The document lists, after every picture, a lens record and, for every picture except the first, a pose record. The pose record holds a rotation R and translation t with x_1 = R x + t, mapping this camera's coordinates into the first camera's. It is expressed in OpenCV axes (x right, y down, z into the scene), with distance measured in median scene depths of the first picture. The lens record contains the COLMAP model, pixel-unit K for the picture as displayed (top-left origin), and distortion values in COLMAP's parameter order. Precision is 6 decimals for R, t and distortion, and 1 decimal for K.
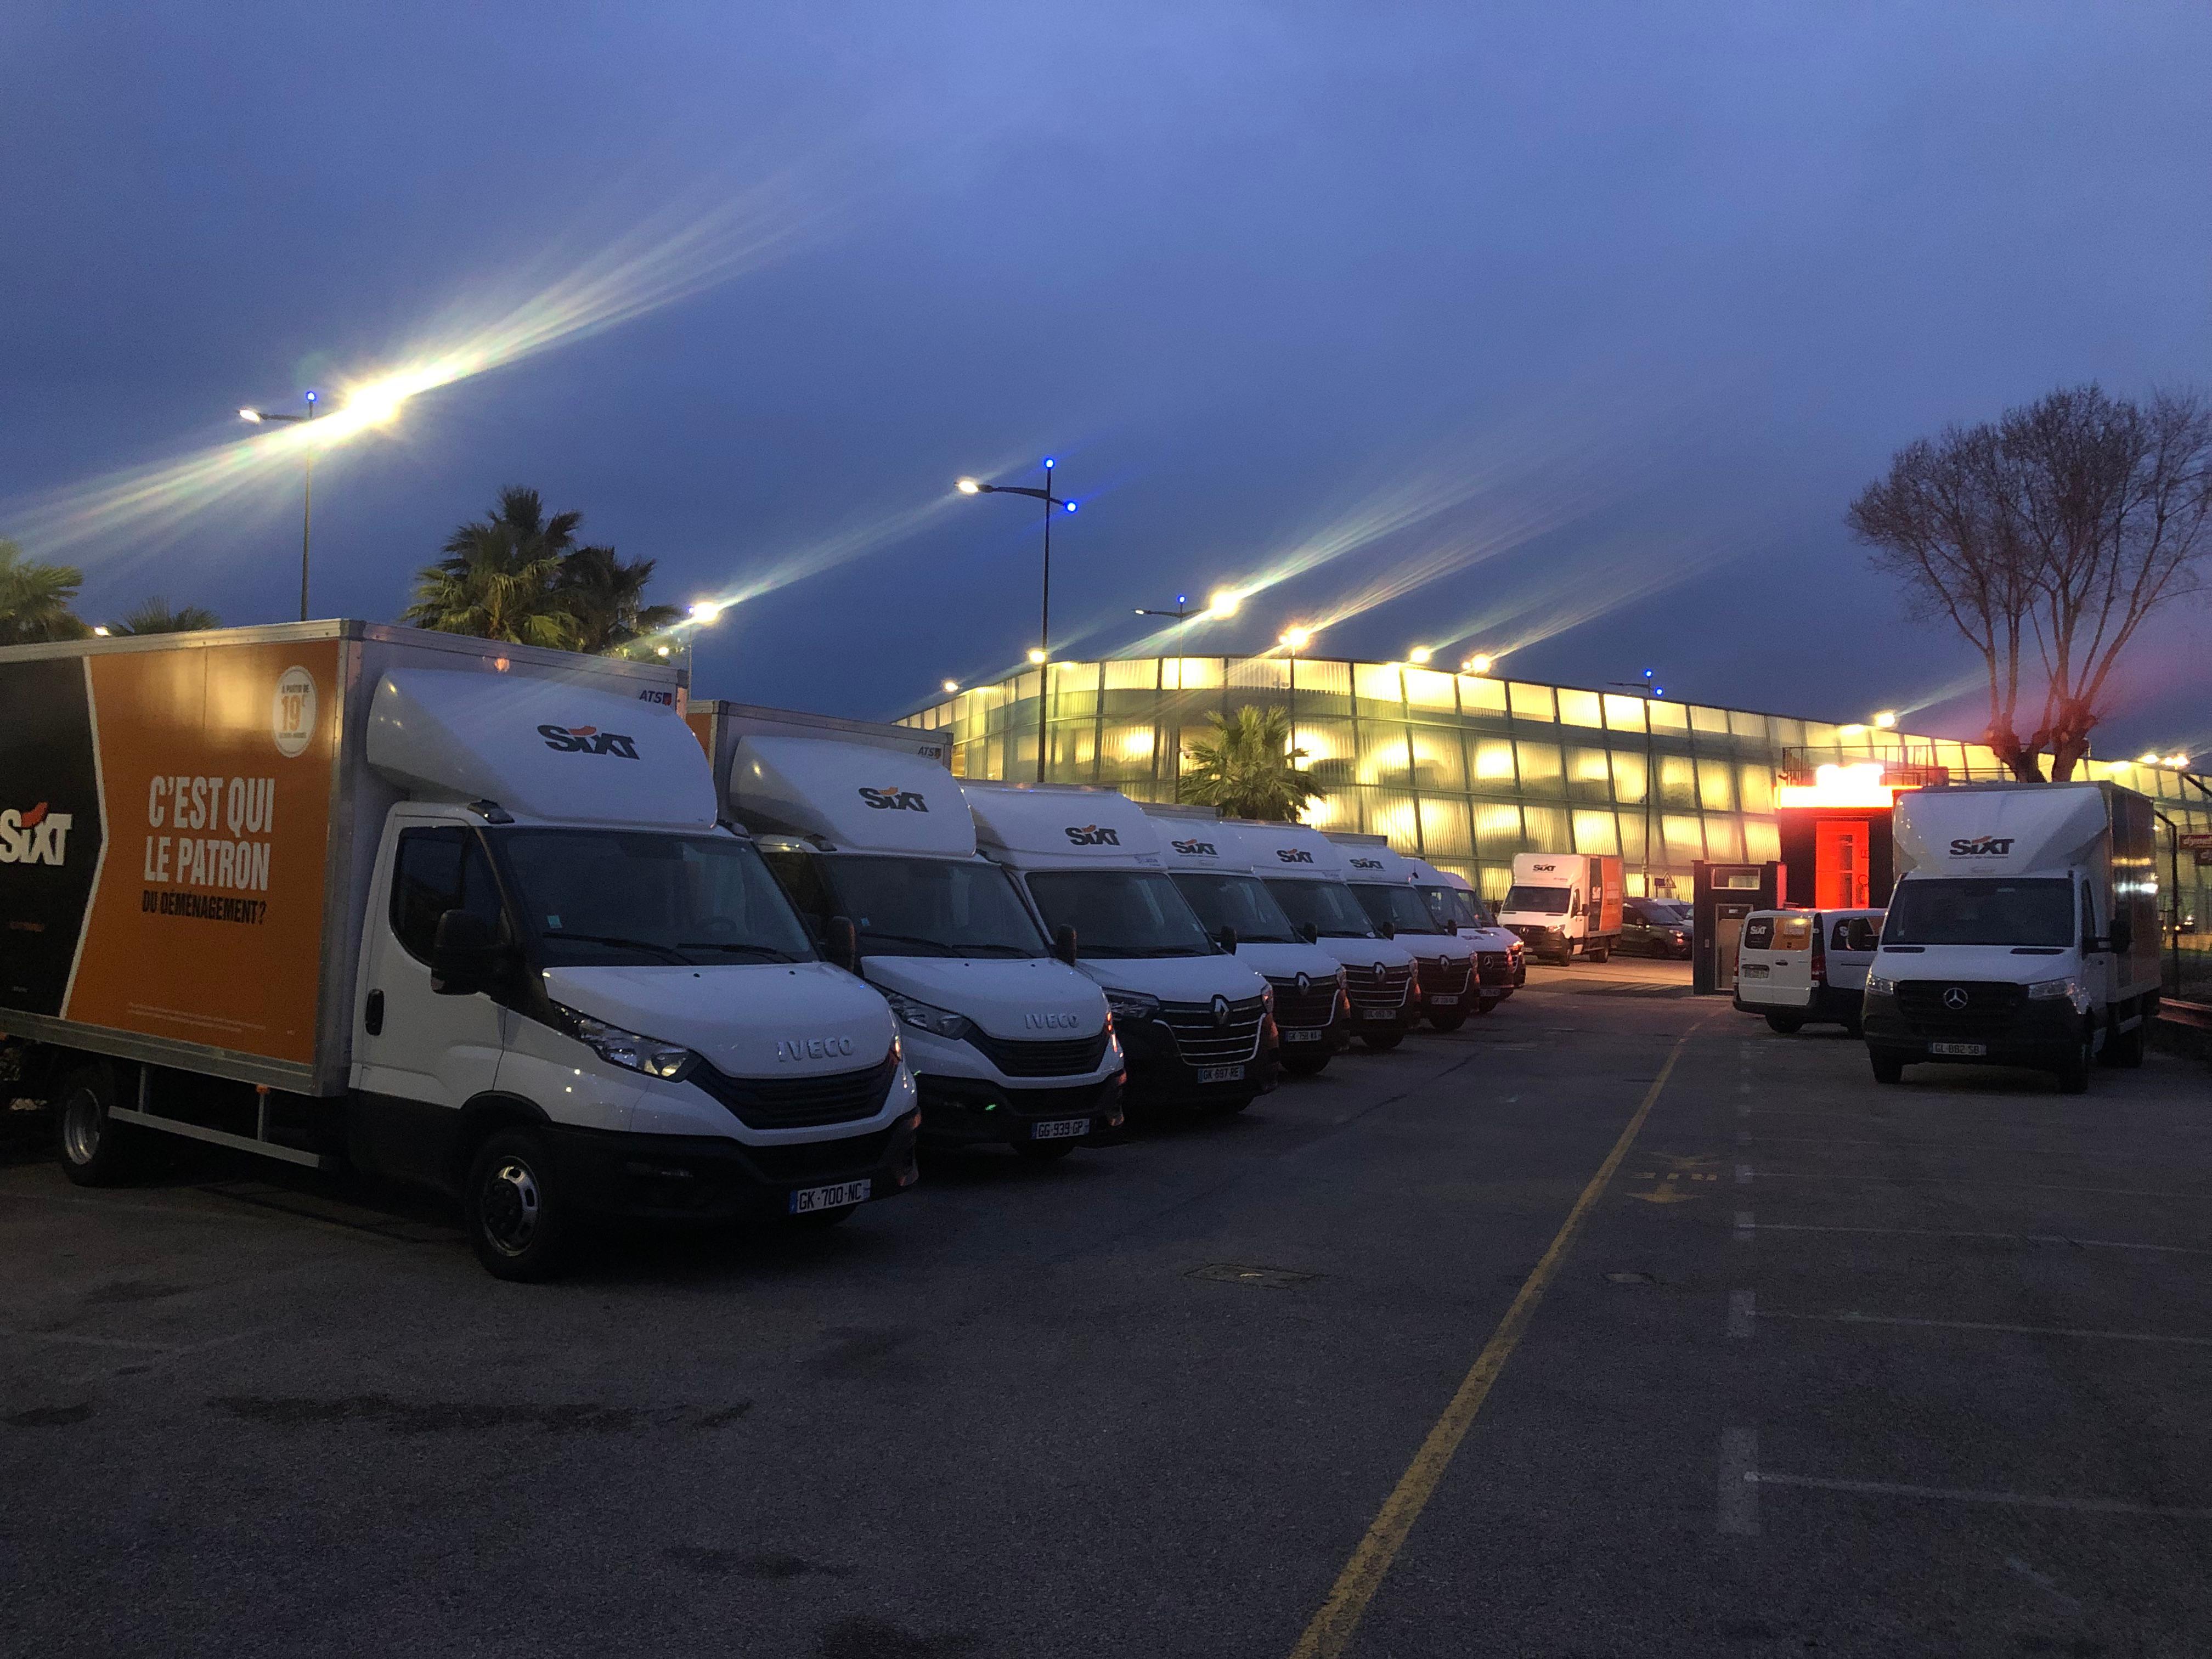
lens RADIAL K [[1678.8, 0, 1106.0], [0, 1678.8, 829.5], [0, 0, 1]] dist [0.005626, -0.003673]
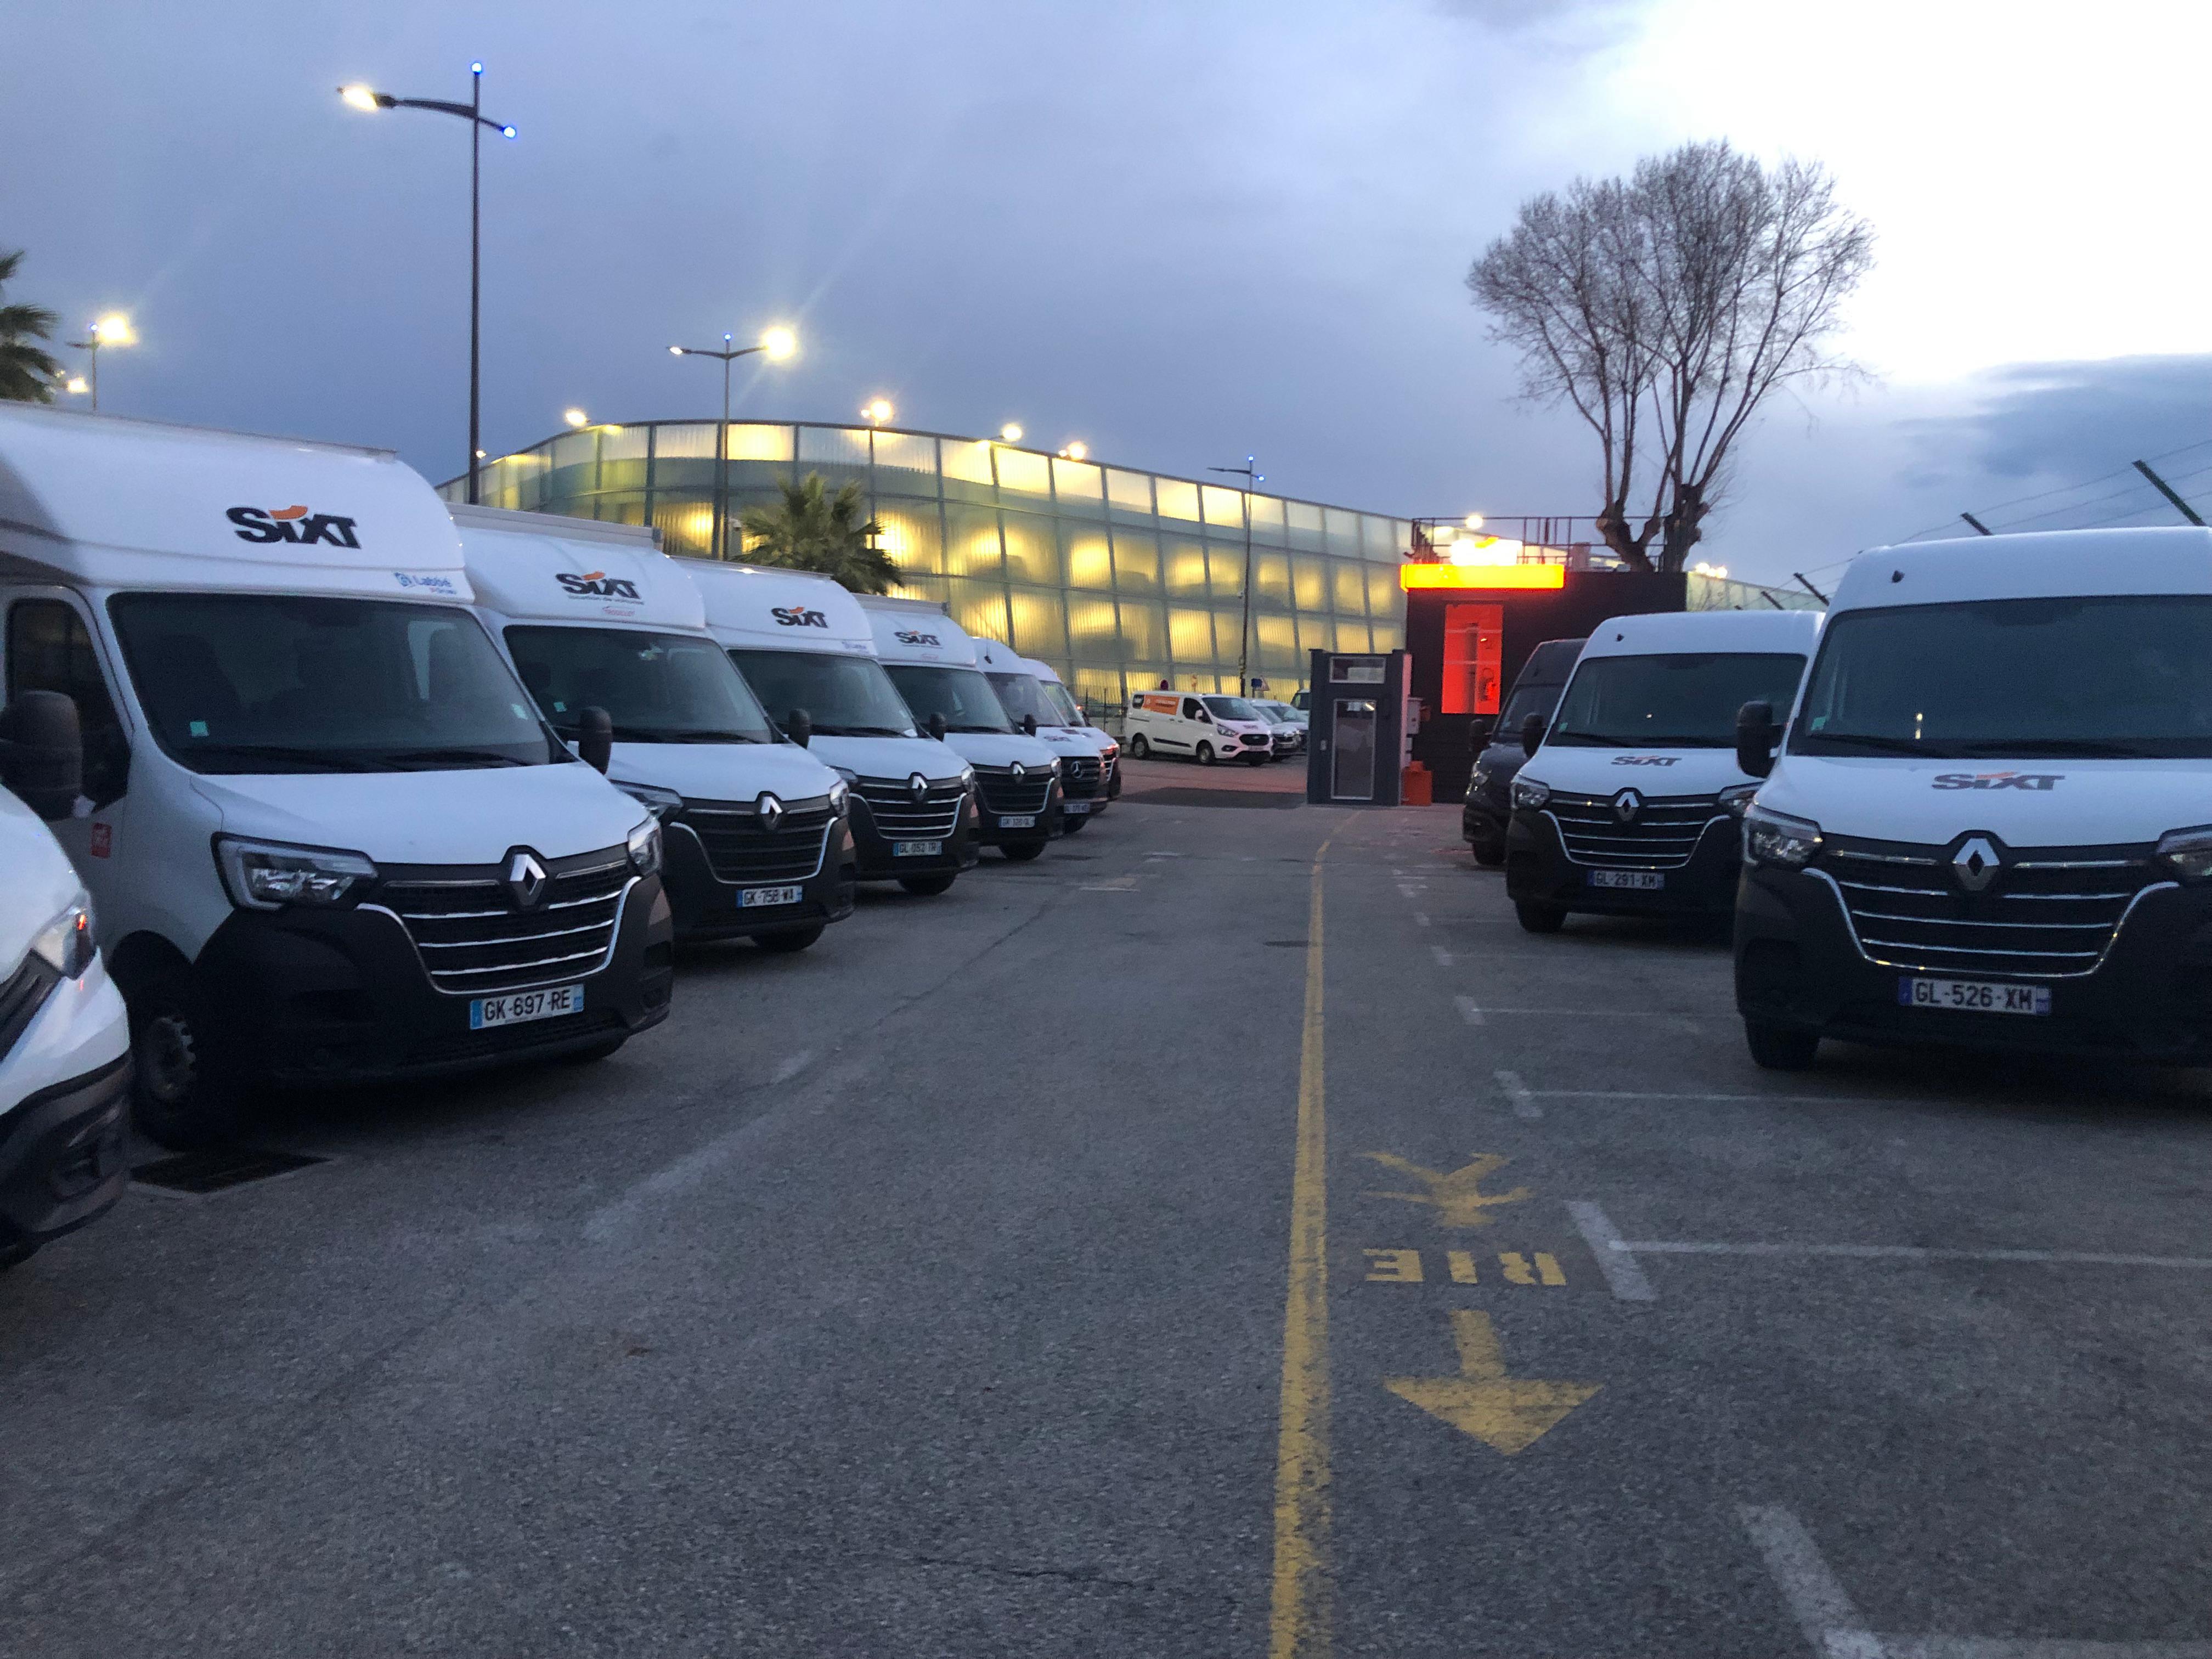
lens RADIAL K [[1678.8, 0, 1106.0], [0, 1678.8, 829.5], [0, 0, 1]] dist [0.005626, -0.003673]
pose [[0.971960, -0.014963, 0.234672, 0.032883], [-0.012238, 0.993403, 0.114025, 0.010135], [-0.234830, -0.113699, 0.965364, 0.137579]]
